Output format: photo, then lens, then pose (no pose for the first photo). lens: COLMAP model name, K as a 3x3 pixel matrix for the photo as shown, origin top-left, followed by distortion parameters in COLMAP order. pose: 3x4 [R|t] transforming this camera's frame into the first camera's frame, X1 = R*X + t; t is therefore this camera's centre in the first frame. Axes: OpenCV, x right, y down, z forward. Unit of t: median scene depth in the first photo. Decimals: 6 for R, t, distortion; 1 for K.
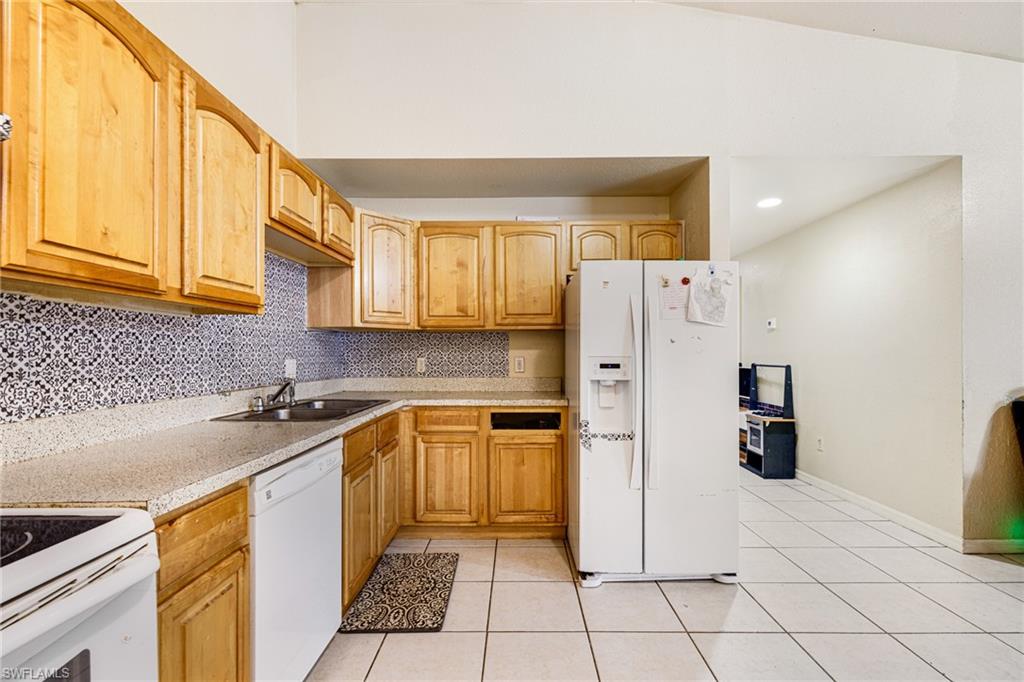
lens RADIAL K [[452.3, 0, 512.7], [0, 452.3, 351.3], [0, 0, 1]] dist [-0.000733, 0.001968]
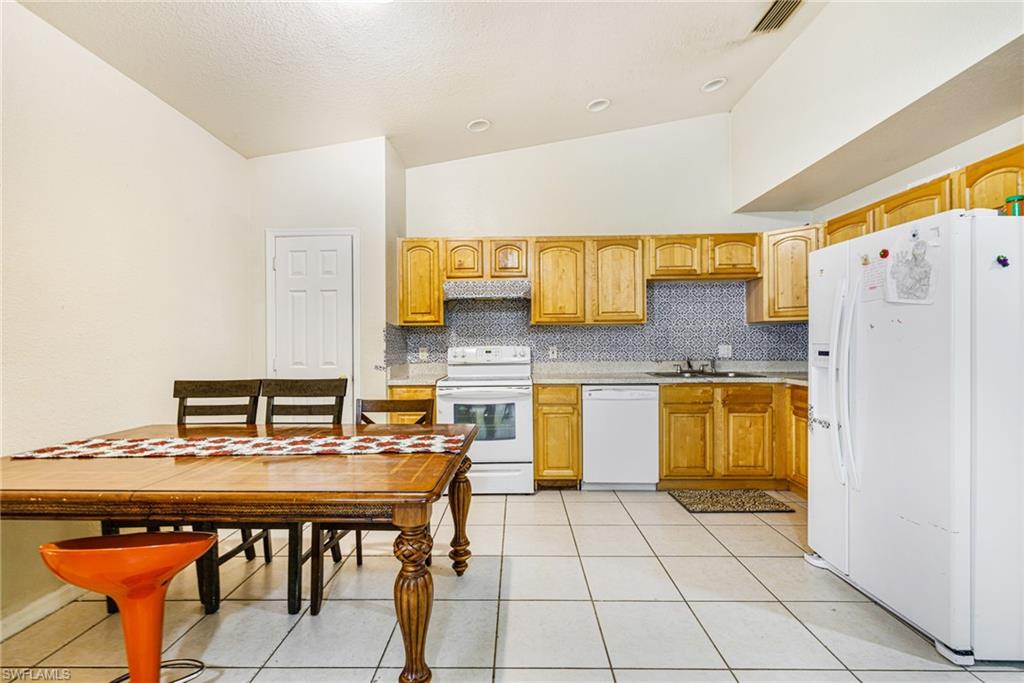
lens RADIAL K [[452.3, 0, 501.3], [0, 452.3, 343.4], [0, 0, 1]] dist [-0.000733, 0.001968]
pose [[-0.030426, 0.001597, -0.999536, 1.238759], [0.010573, 0.999943, 0.001276, 0.001815], [0.999481, -0.010530, -0.030442, 0.317495]]
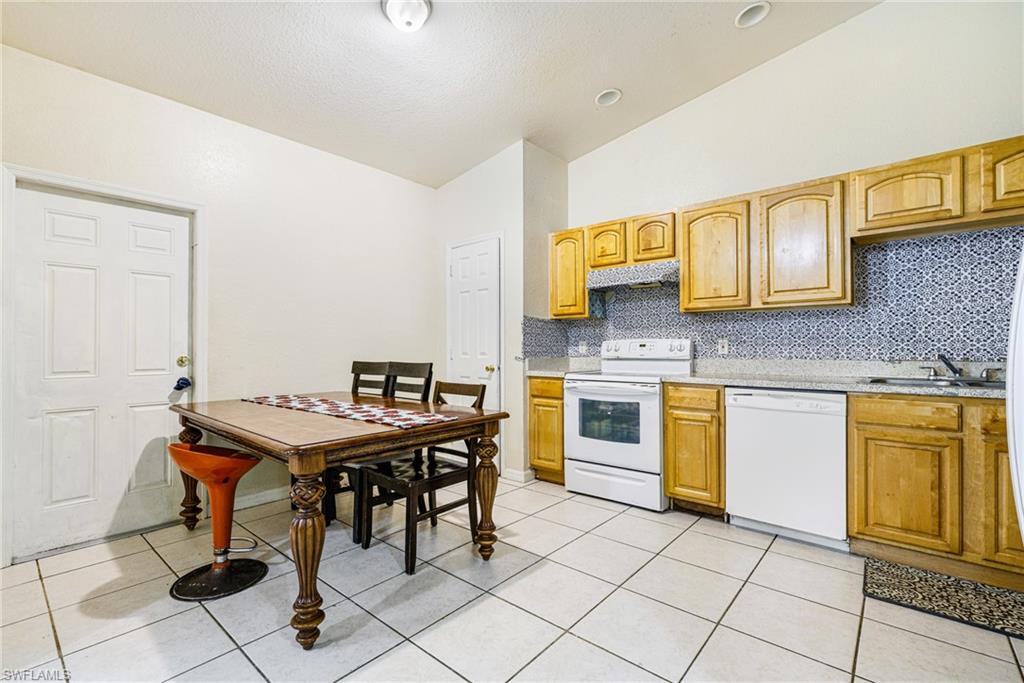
lens RADIAL K [[452.3, 0, 502.0], [0, 452.3, 344.1], [0, 0, 1]] dist [-0.000733, 0.001968]
pose [[-0.661673, -0.003830, -0.749783, 0.973136], [0.004154, 0.999953, -0.008773, 0.044182], [0.749781, -0.008919, -0.661626, 0.894451]]
